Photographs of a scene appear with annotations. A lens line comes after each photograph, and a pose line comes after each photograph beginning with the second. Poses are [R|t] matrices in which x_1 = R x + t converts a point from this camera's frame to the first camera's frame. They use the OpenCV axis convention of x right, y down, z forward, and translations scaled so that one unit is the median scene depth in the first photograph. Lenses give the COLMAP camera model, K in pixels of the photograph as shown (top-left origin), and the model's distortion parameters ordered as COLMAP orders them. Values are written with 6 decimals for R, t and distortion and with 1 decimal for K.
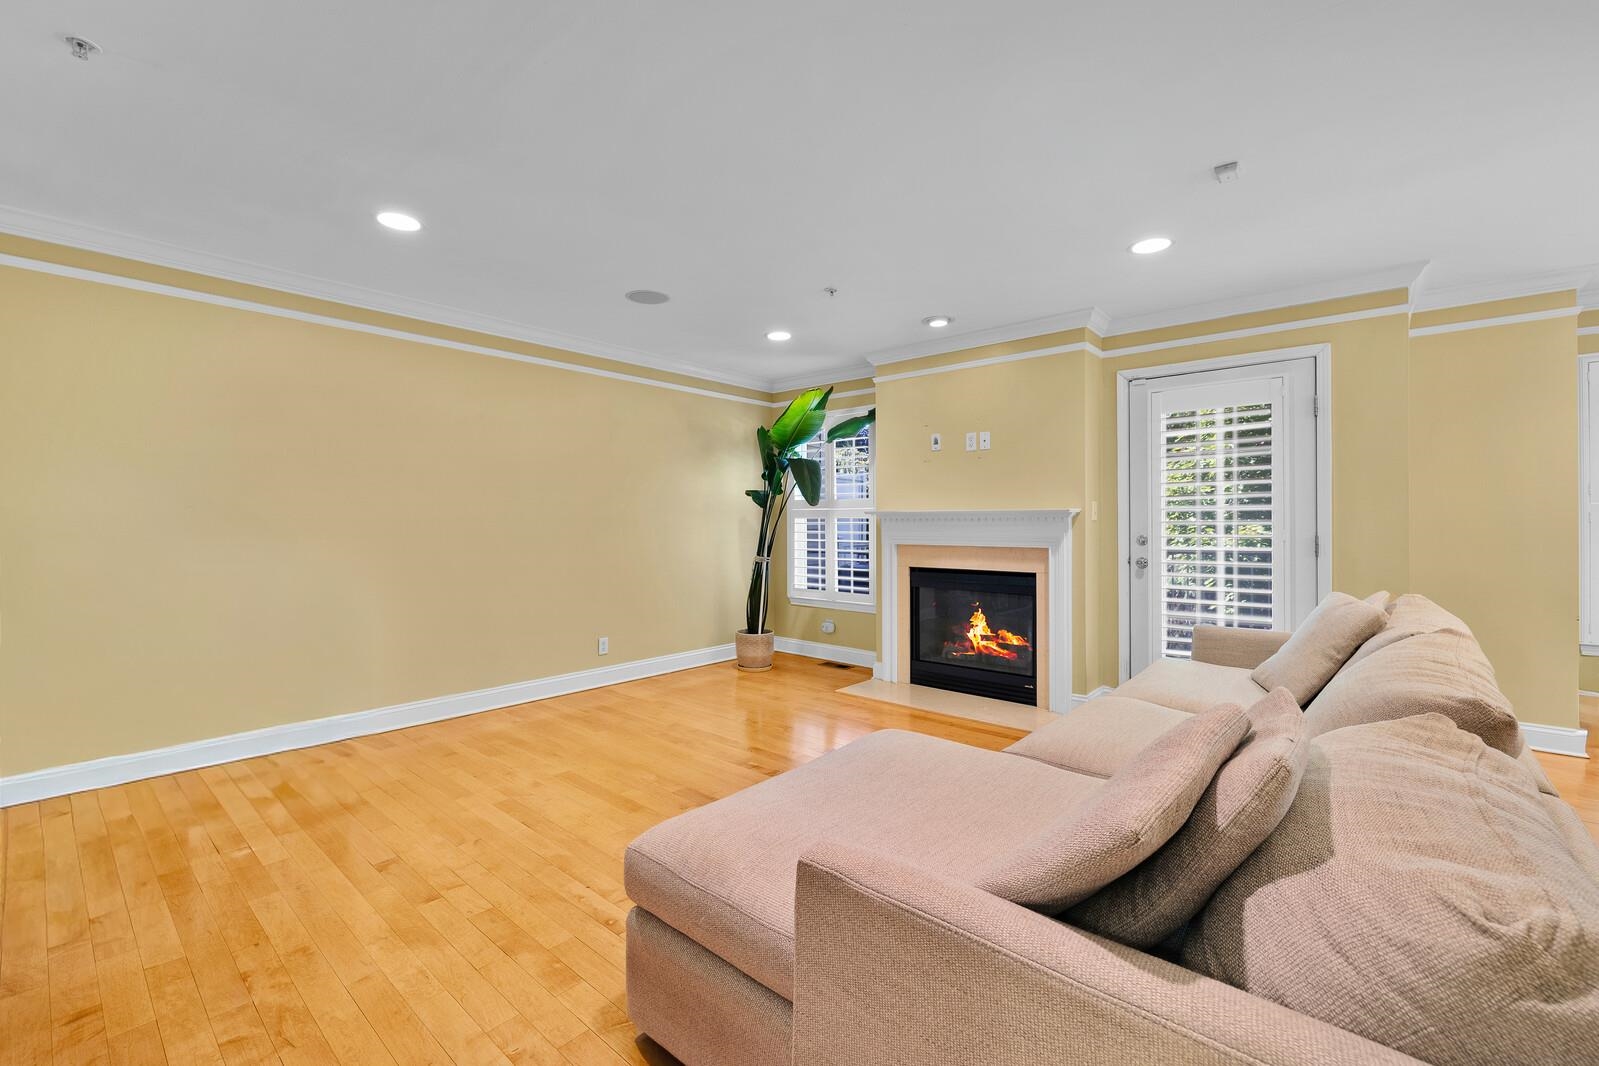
lens RADIAL K [[691.0, 0, 804.2], [0, 691.0, 524.6], [0, 0, 1]] dist [0.000799, 0.000590]
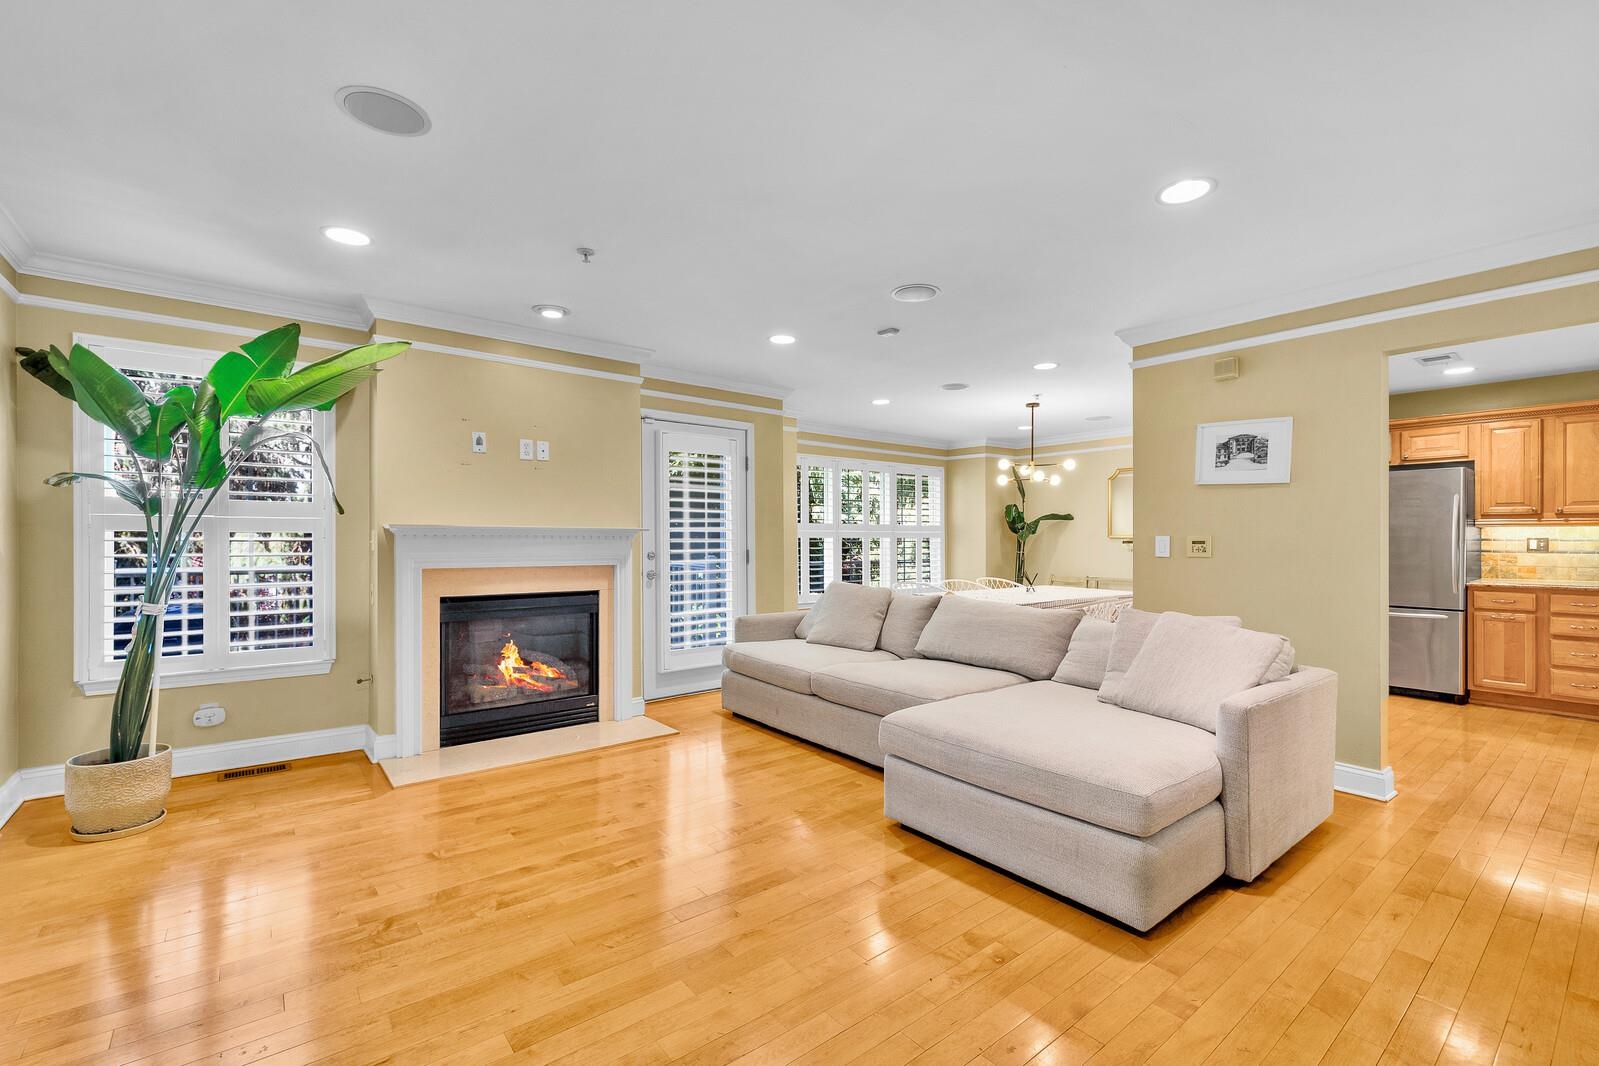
lens RADIAL K [[691.0, 0, 802.8], [0, 691.0, 537.6], [0, 0, 1]] dist [0.000799, 0.000590]
pose [[0.175078, 0.006486, 0.984533, -0.555556], [-0.000765, 0.999979, -0.006452, -0.000734], [-0.984554, 0.000377, 0.175079, 0.480126]]
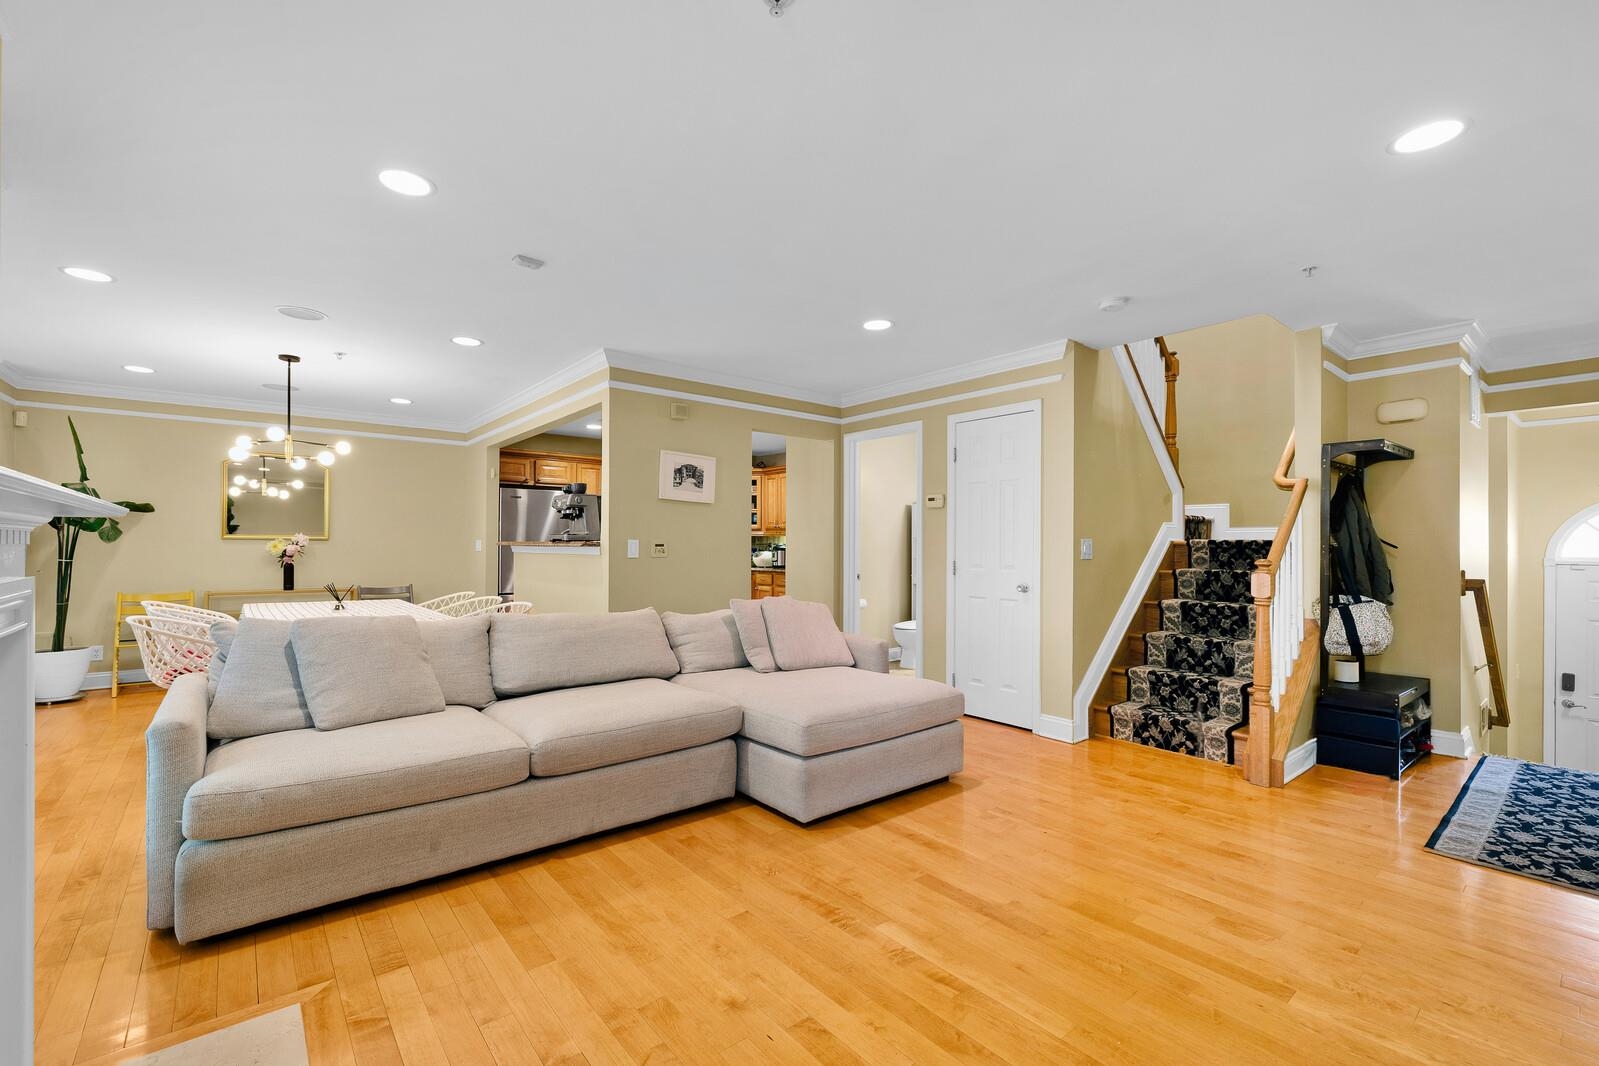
lens RADIAL K [[674.8, 0, 791.2], [0, 674.8, 543.8], [0, 0, 1]] dist [-0.000583, 0.000101]
pose [[-0.985155, -0.001886, 0.171658, -0.033766], [-0.001512, 0.999996, 0.002311, -0.005236], [-0.171662, 0.002017, -0.985154, 1.098099]]
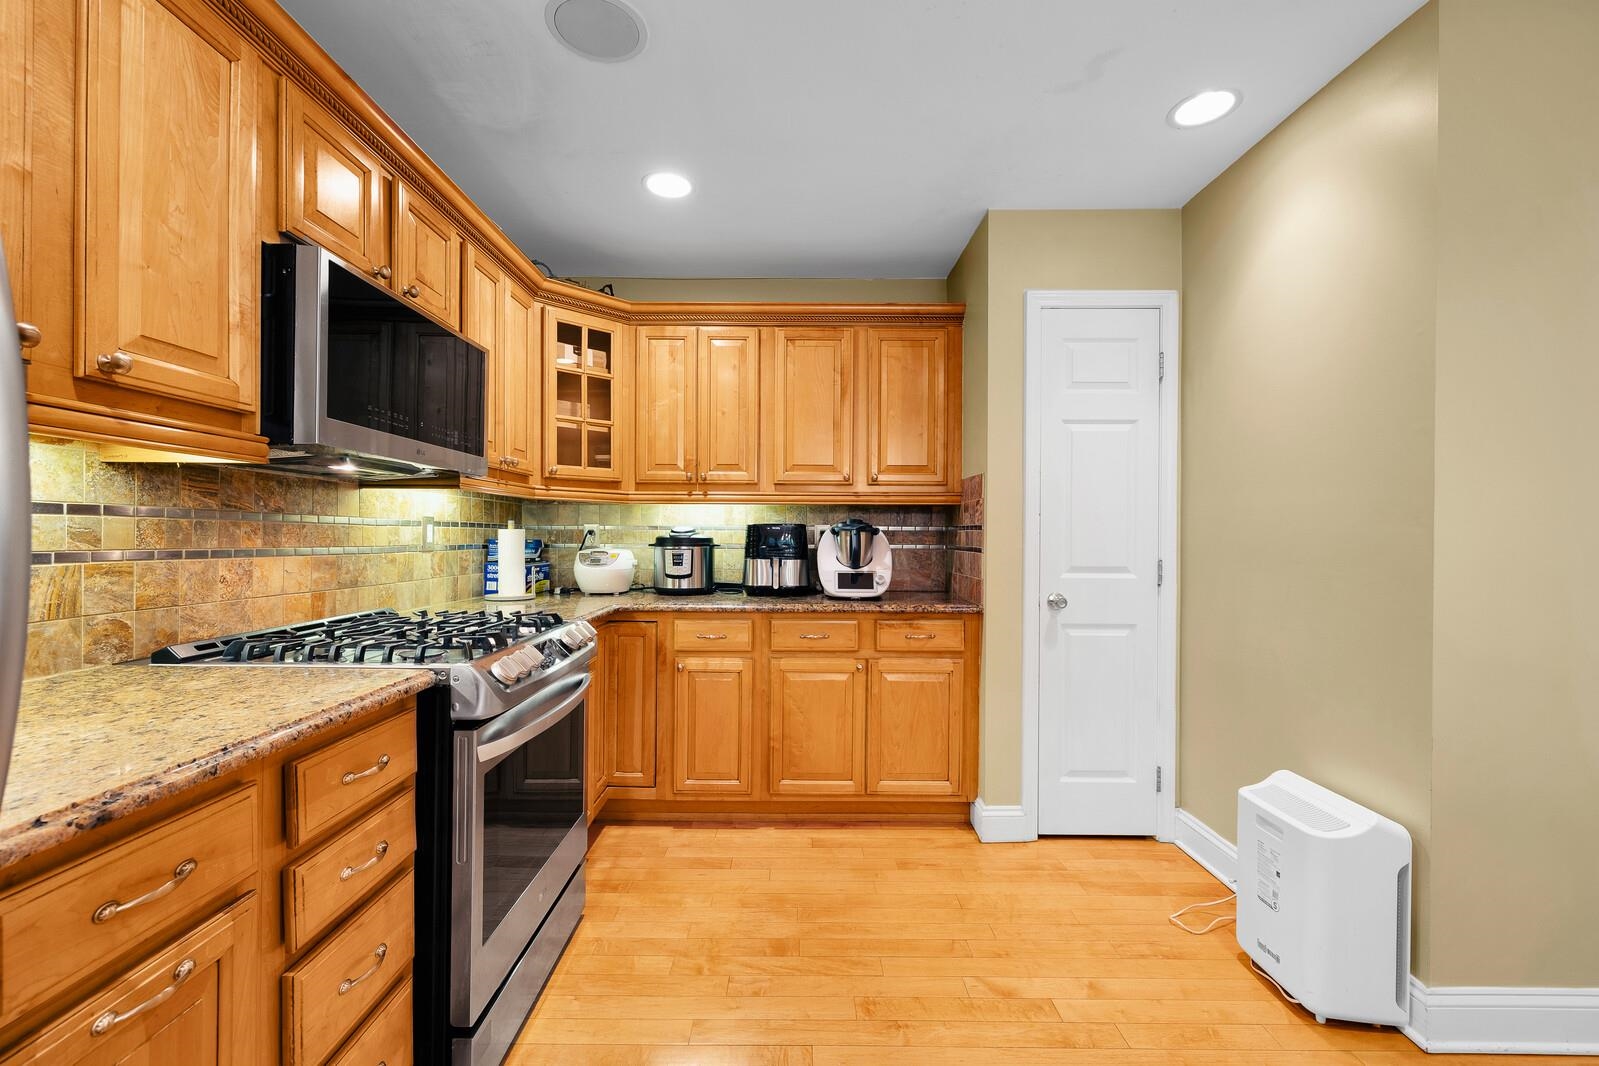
lens RADIAL K [[674.8, 0, 795.5], [0, 674.8, 533.2], [0, 0, 1]] dist [-0.000583, 0.000101]
pose [[-0.759797, 0.000025, -0.650160, 0.665159], [-0.004770, 0.999973, 0.005613, 0.001629], [0.650143, 0.007366, -0.759777, -0.168075]]
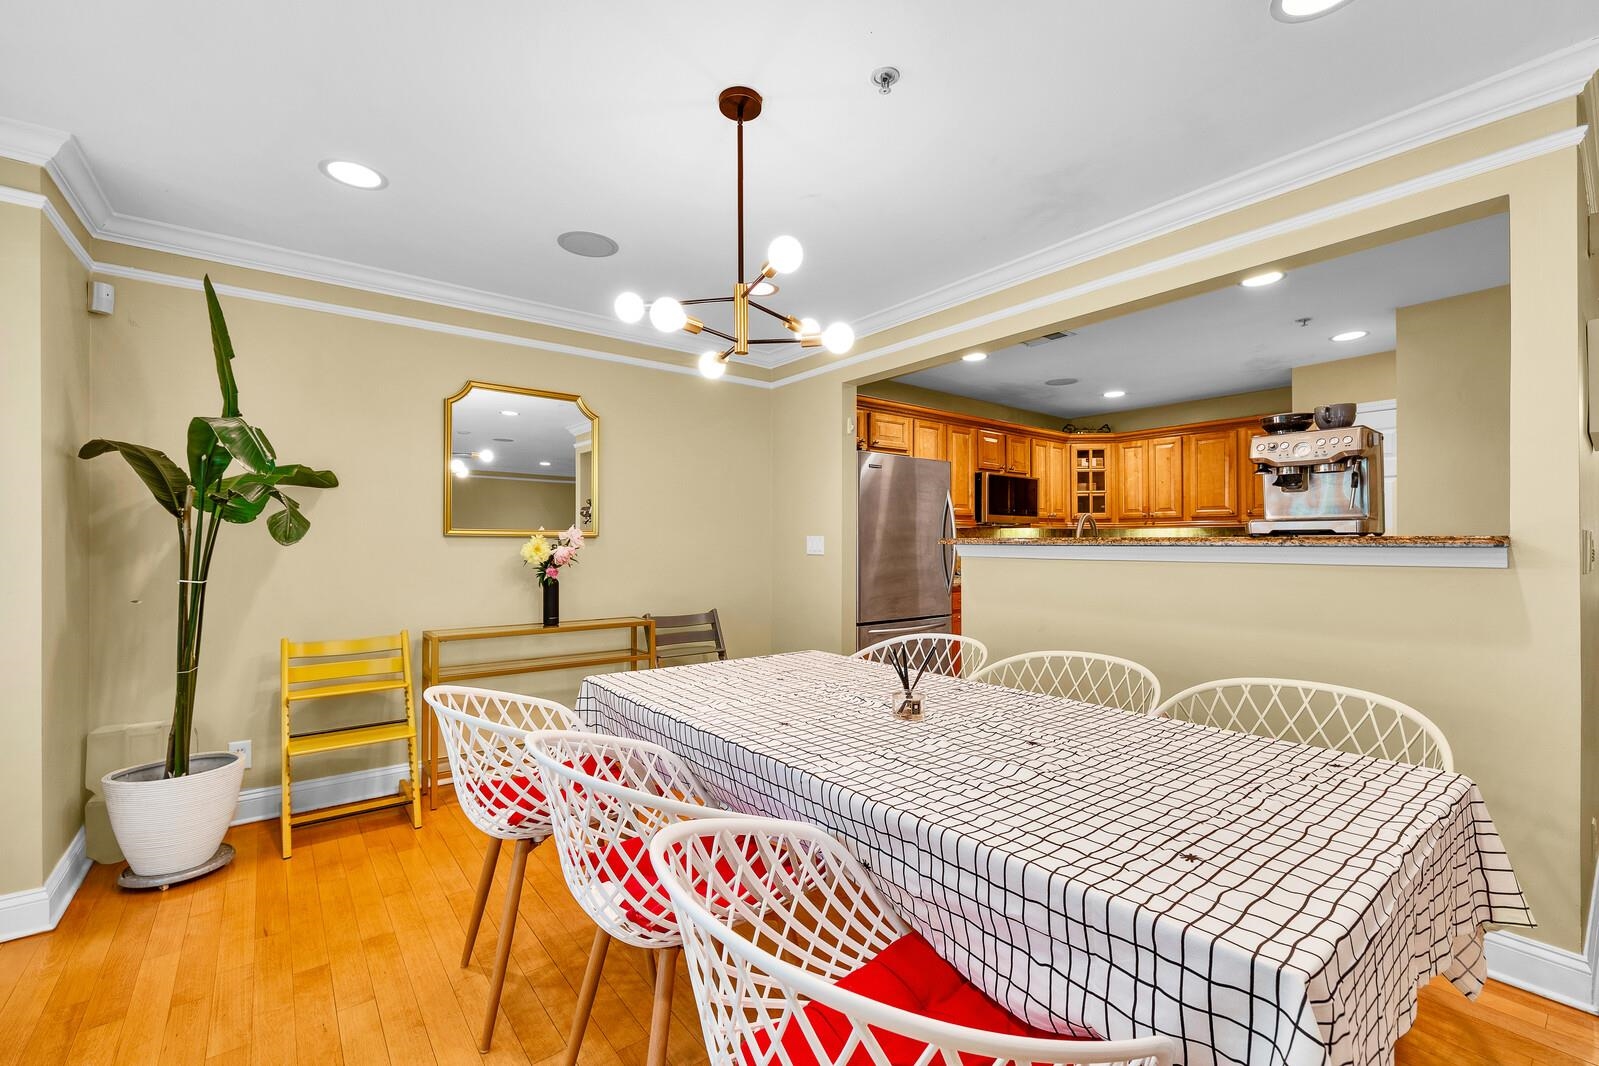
lens RADIAL K [[668.7, 0, 796.9], [0, 668.7, 537.1], [0, 0, 1]] dist [0.001584, 0.000448]
pose [[-0.981210, 0.007425, 0.192799, 0.730515], [0.006563, 0.999965, -0.005106, -0.003546], [-0.192830, -0.003745, -0.981225, 0.657602]]
